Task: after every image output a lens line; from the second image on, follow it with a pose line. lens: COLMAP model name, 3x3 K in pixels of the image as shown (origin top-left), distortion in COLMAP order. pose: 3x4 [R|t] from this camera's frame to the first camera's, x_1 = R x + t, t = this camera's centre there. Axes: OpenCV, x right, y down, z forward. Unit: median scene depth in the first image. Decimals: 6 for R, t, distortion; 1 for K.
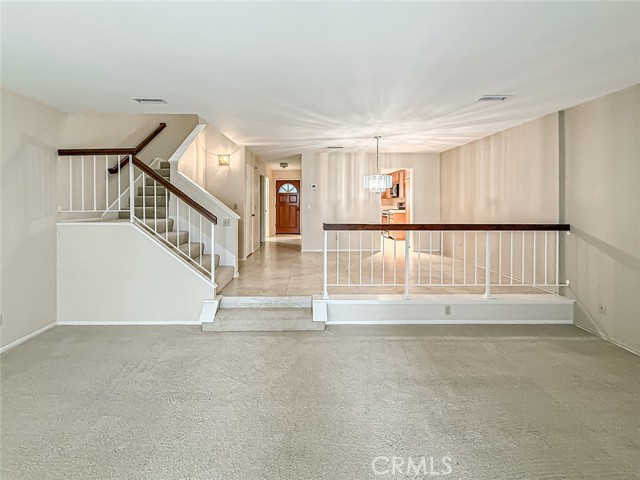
lens RADIAL K [[277.2, 0, 315.7], [0, 277.2, 200.1], [0, 0, 1]] dist [-0.000727, -0.000183]
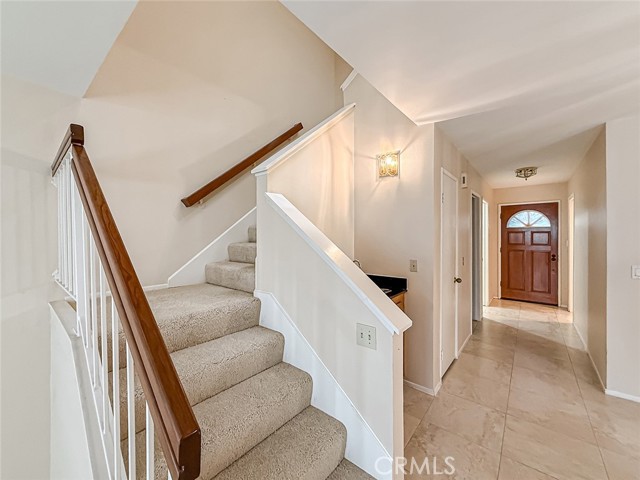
lens RADIAL K [[259.0, 0, 318.2], [0, 259.0, 235.9], [0, 0, 1]] dist [0.000509, 0.000013]
pose [[0.752929, 0.000114, -0.658102, -0.129955], [0.006733, 0.999946, 0.007876, -0.027884], [0.658067, -0.010361, 0.752888, 0.585525]]
